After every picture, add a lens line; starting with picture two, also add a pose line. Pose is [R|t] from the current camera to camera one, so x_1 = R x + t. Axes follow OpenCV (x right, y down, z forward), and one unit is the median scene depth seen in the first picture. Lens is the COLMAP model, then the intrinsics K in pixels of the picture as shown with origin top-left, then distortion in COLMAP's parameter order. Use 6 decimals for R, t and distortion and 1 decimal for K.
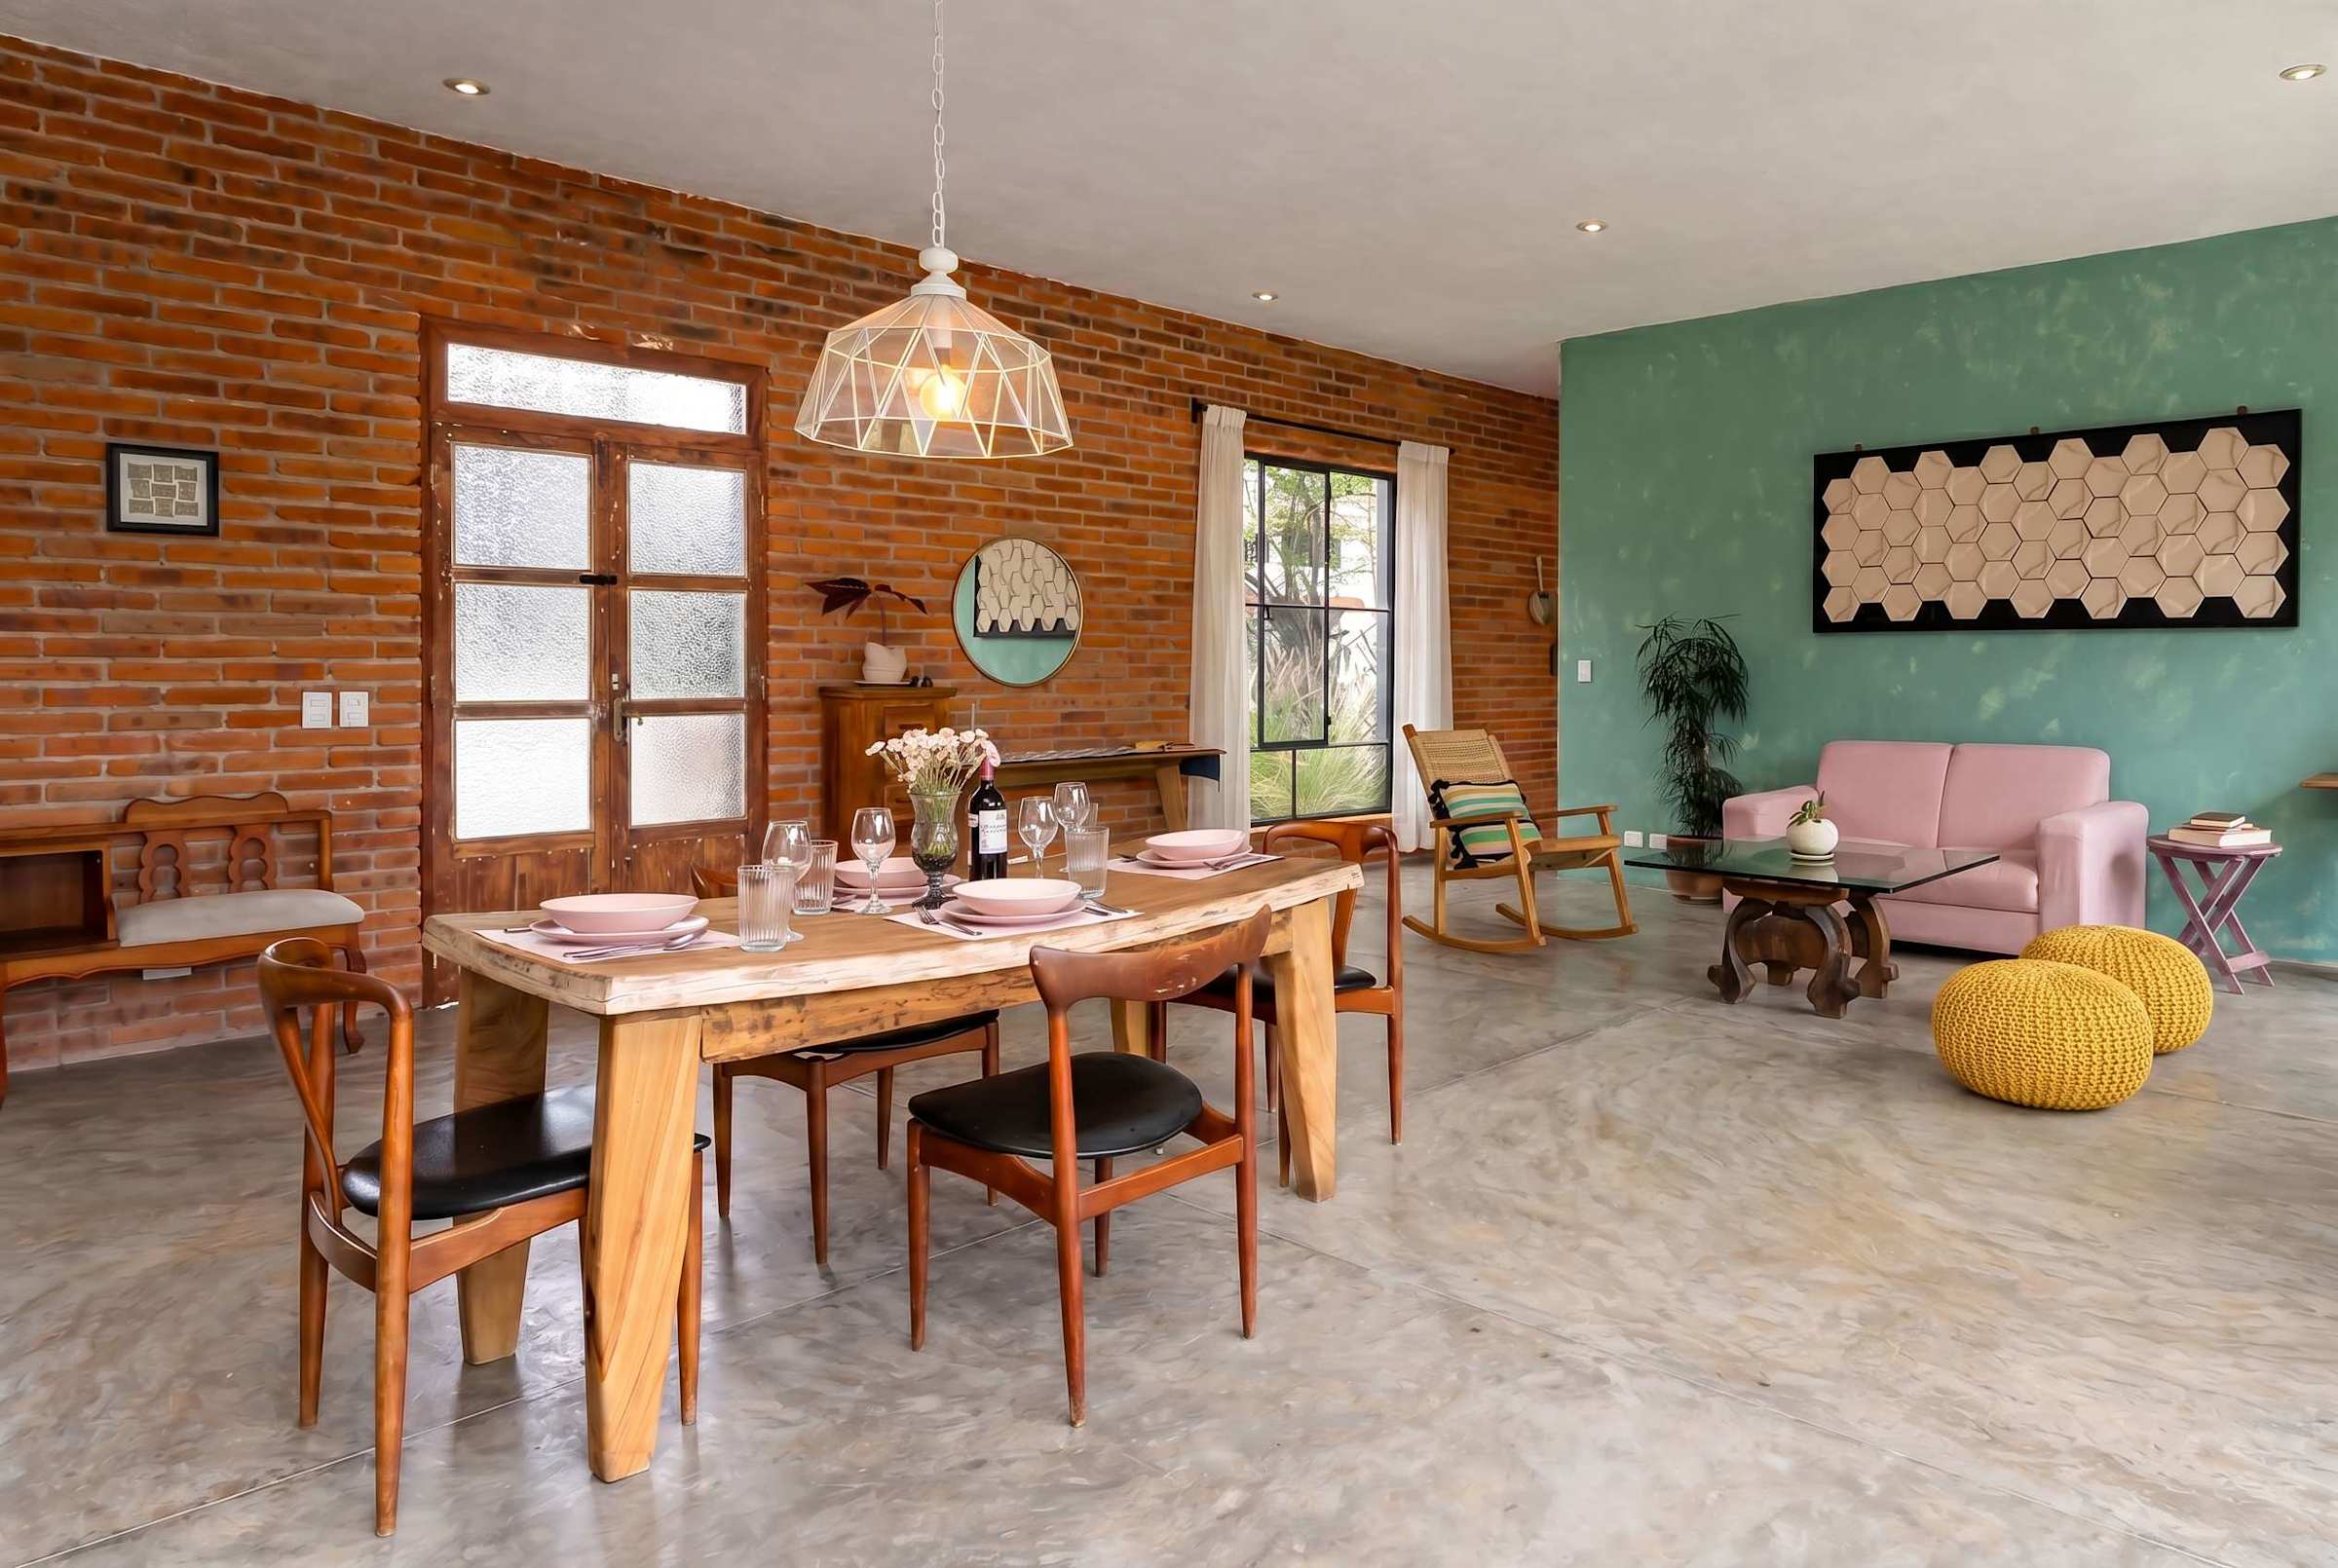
lens RADIAL K [[1943.6, 0, 1169.4], [0, 1943.6, 701.2], [0, 0, 1]] dist [0.015311, 0.011976]
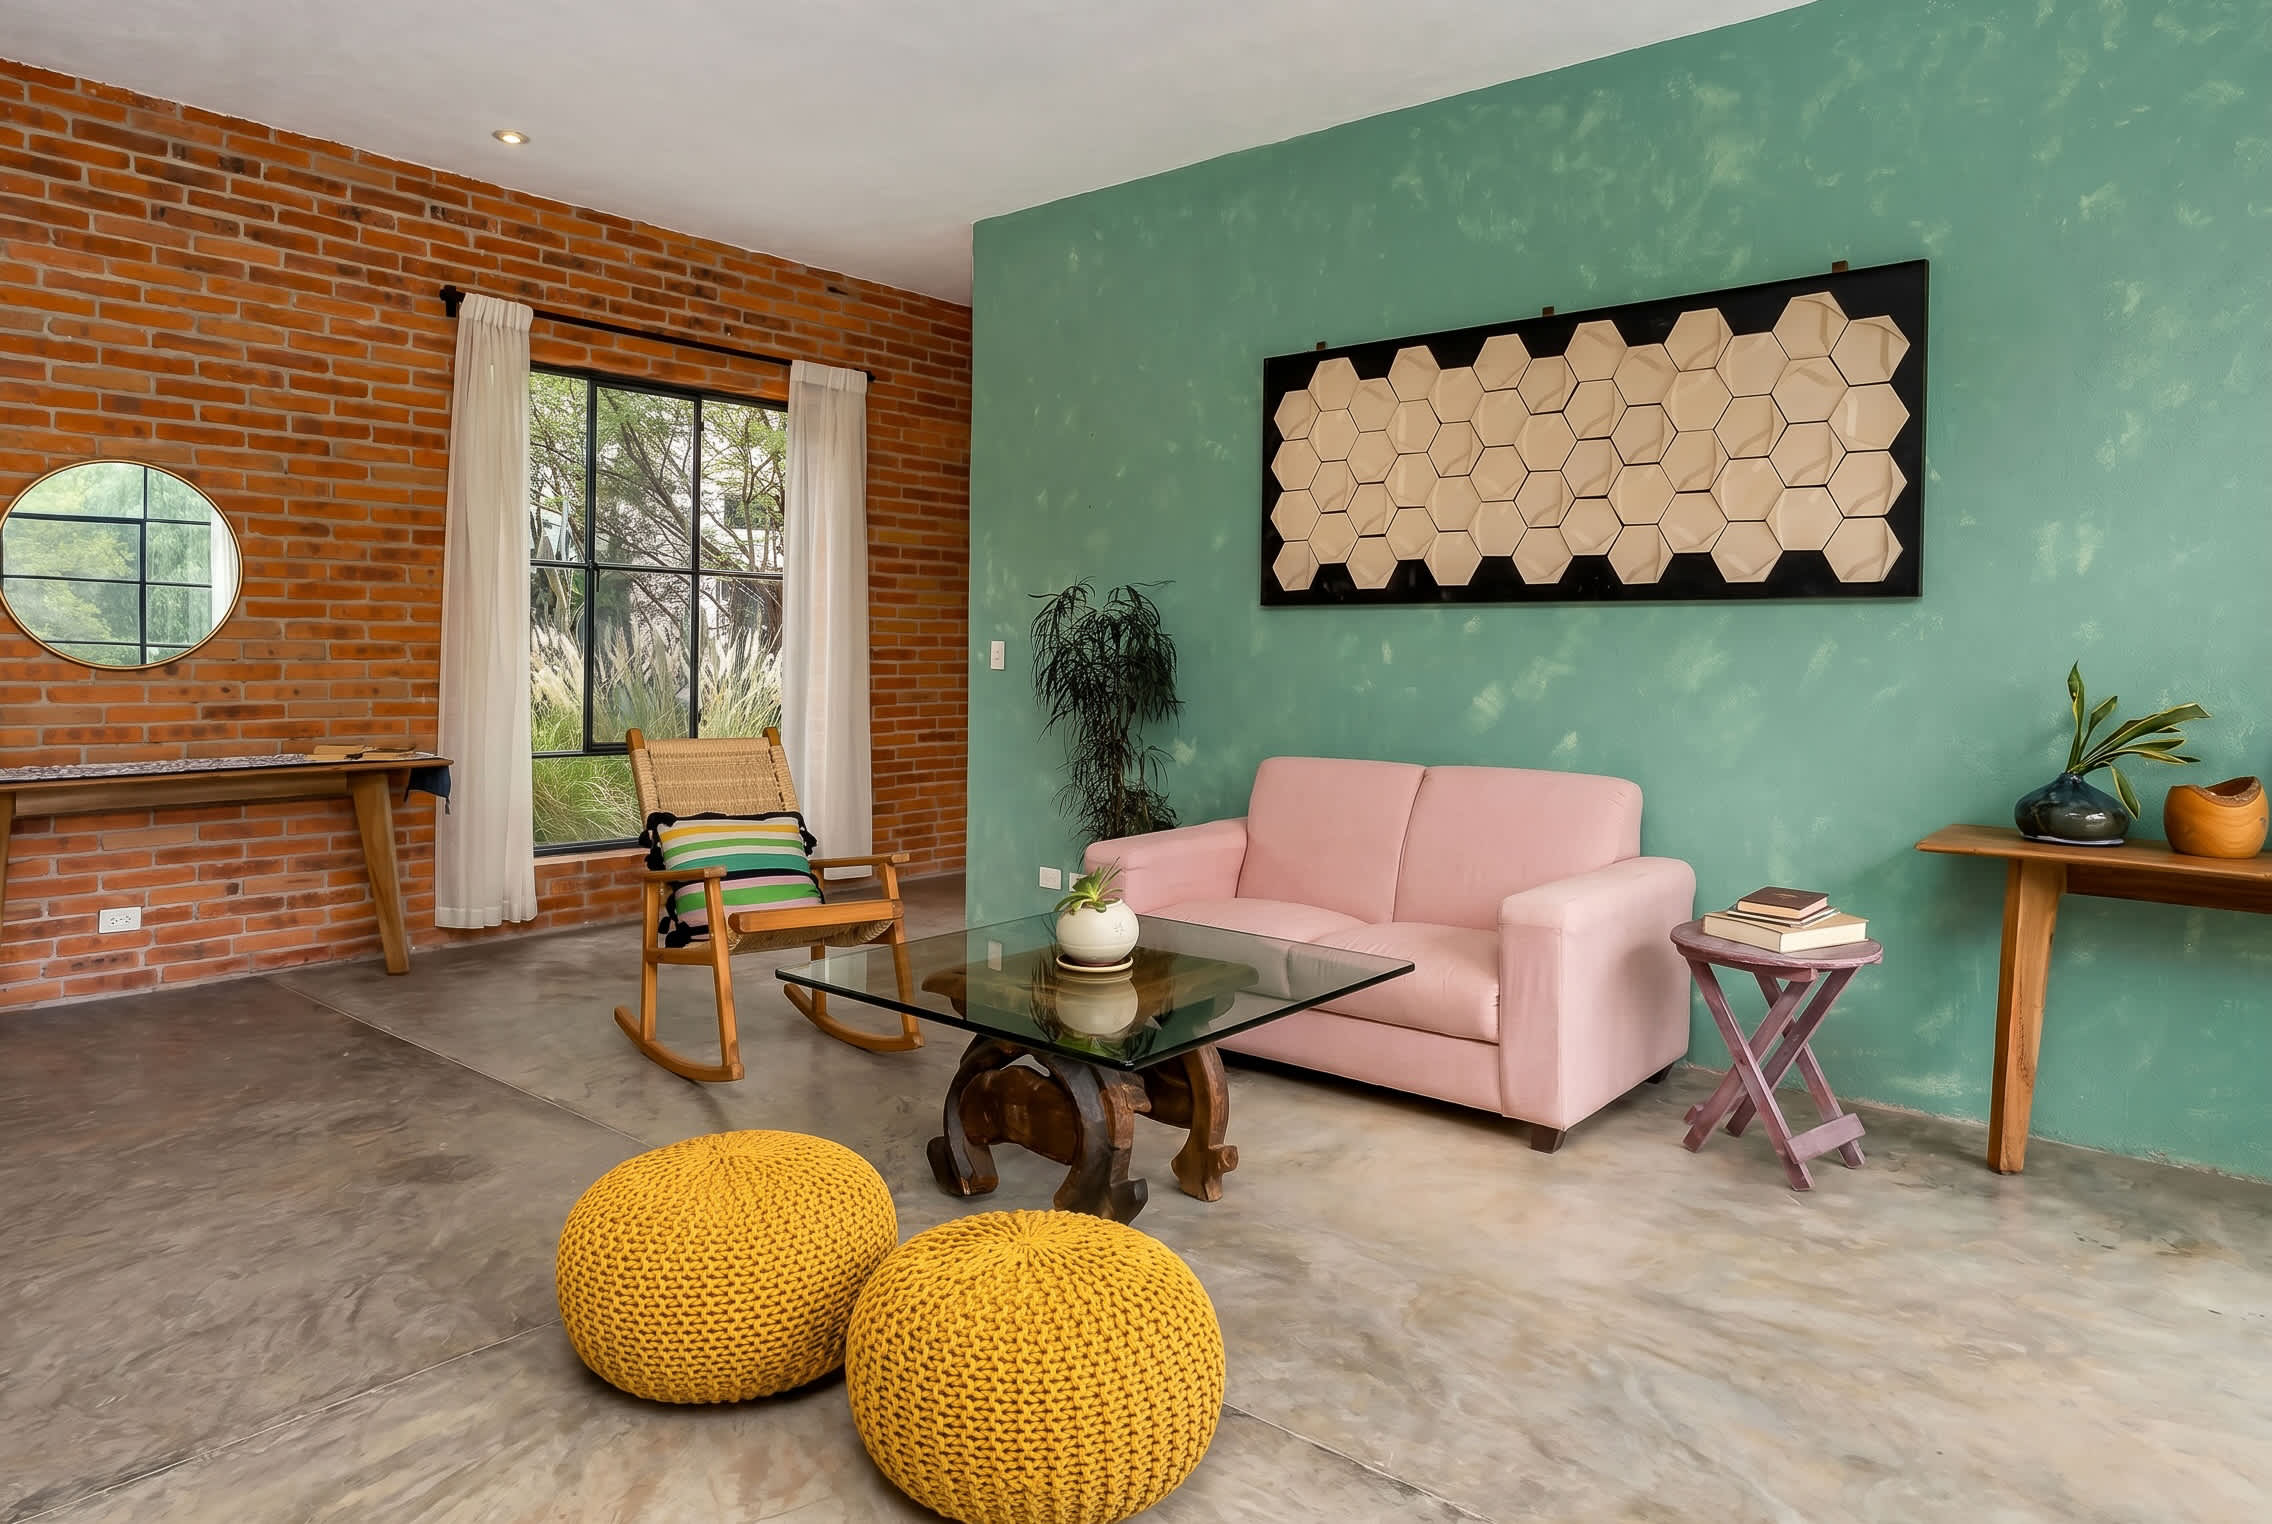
lens RADIAL K [[1447.2, 0, 1112.4], [0, 1447.2, 674.6], [0, 0, 1]] dist [-0.000658, -0.000458]
pose [[0.999578, 0.009589, -0.027425, 0.295140], [-0.009673, 0.999949, -0.002938, -0.007550], [0.027395, 0.003202, 0.999620, 0.470001]]
